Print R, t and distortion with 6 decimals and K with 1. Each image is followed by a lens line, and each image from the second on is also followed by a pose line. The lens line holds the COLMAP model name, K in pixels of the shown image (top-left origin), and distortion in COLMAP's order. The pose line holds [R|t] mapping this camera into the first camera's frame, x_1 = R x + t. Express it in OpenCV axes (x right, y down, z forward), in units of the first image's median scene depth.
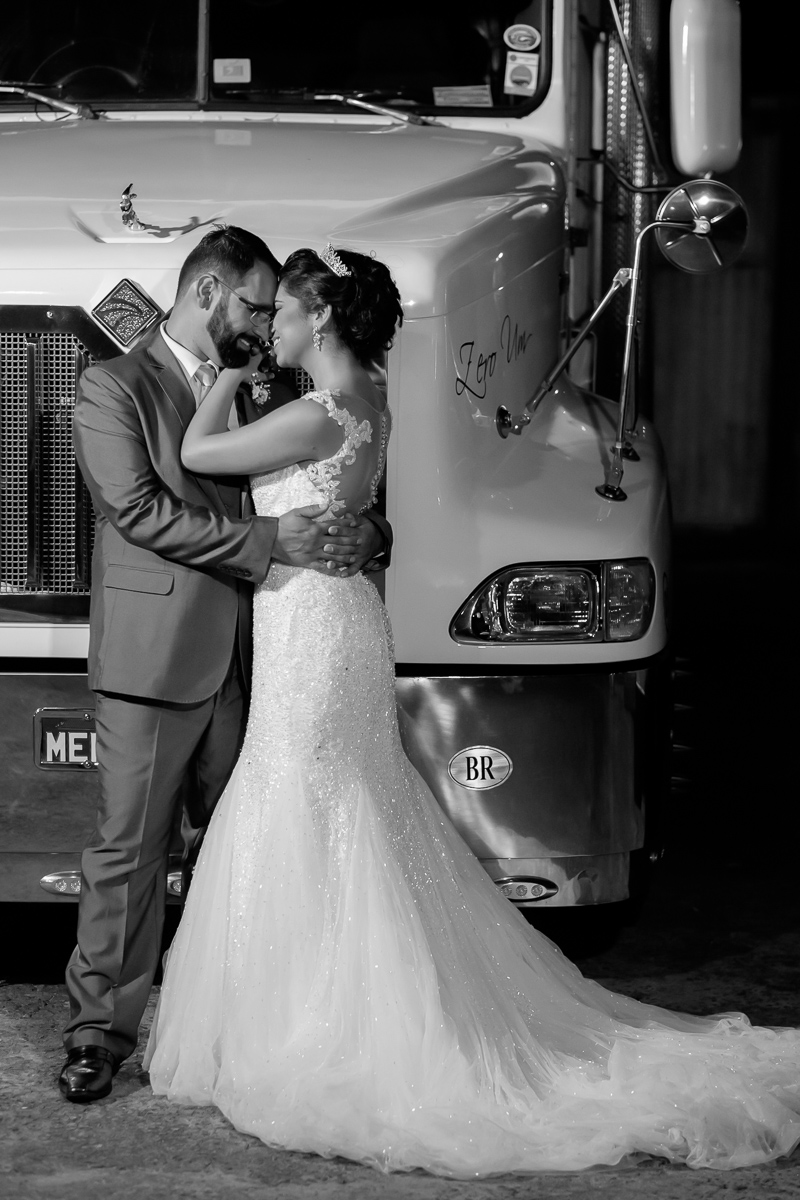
lens RADIAL K [[2907.9, 0, 400.0], [0, 2907.9, 600.0], [0, 0, 1]] dist [0.034307, -0.465309]
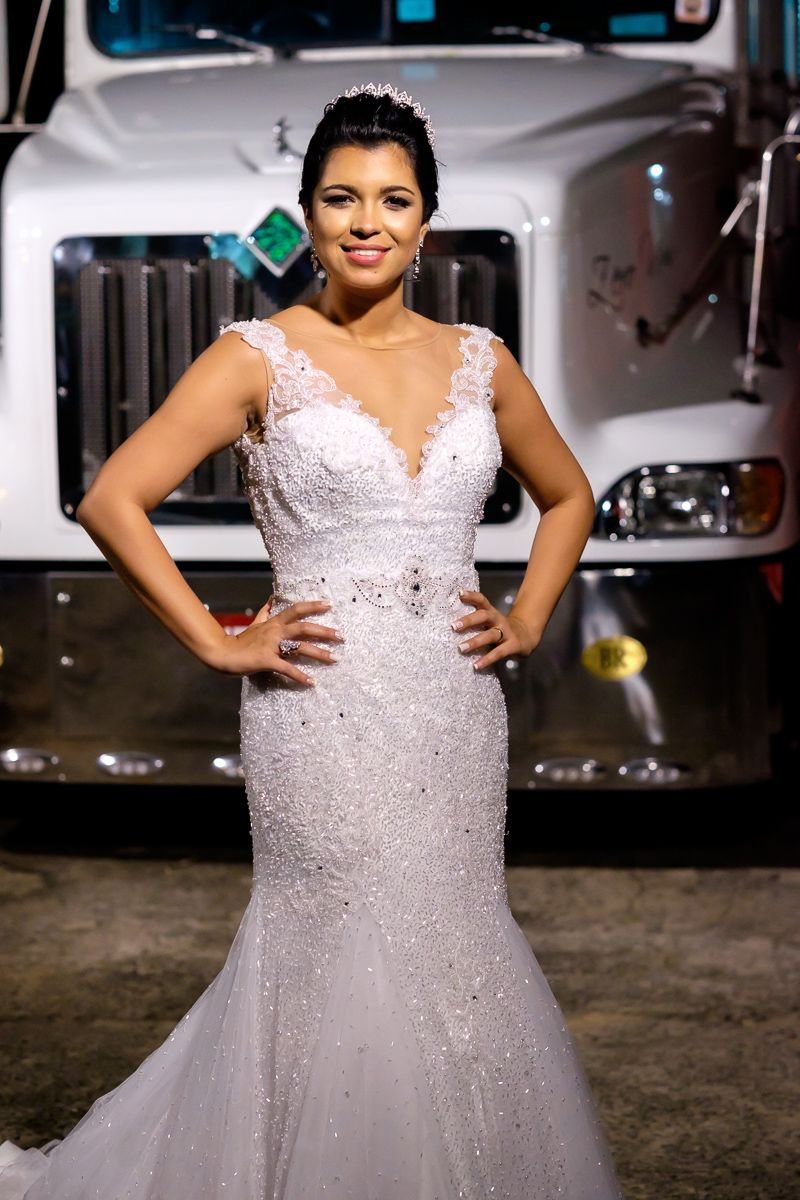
lens RADIAL K [[2907.9, 0, 400.0], [0, 2907.9, 600.0], [0, 0, 1]] dist [0.034307, -0.465309]
pose [[0.990895, -0.009663, -0.134287, 0.089045], [0.012231, 0.999758, 0.018311, 0.015482], [0.134077, -0.019787, 0.990773, -0.059800]]
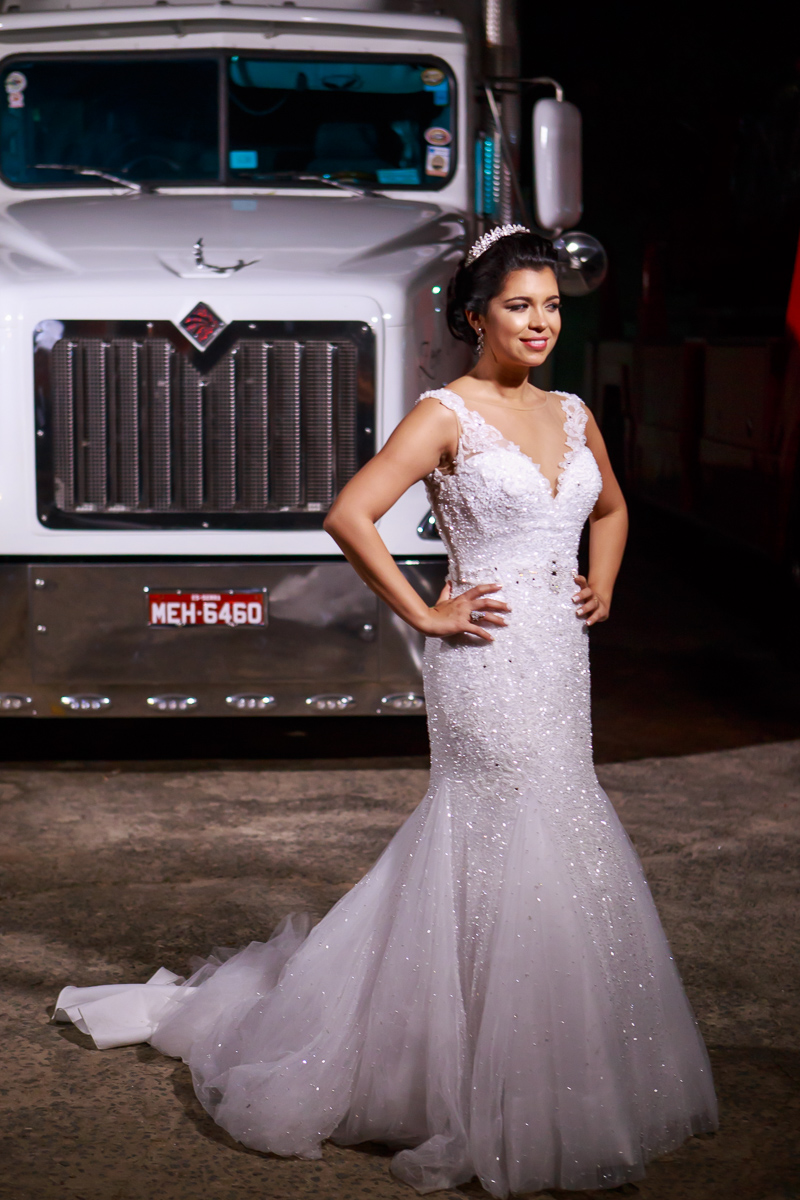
lens RADIAL K [[2110.4, 0, 399.4], [0, 2110.4, 623.4], [0, 0, 1]] dist [0.026459, -0.013788]
pose [[0.997467, -0.018172, 0.068769, -0.066398], [0.015383, 0.999046, 0.040871, 0.012375], [-0.069446, -0.039710, 0.996795, -0.098194]]
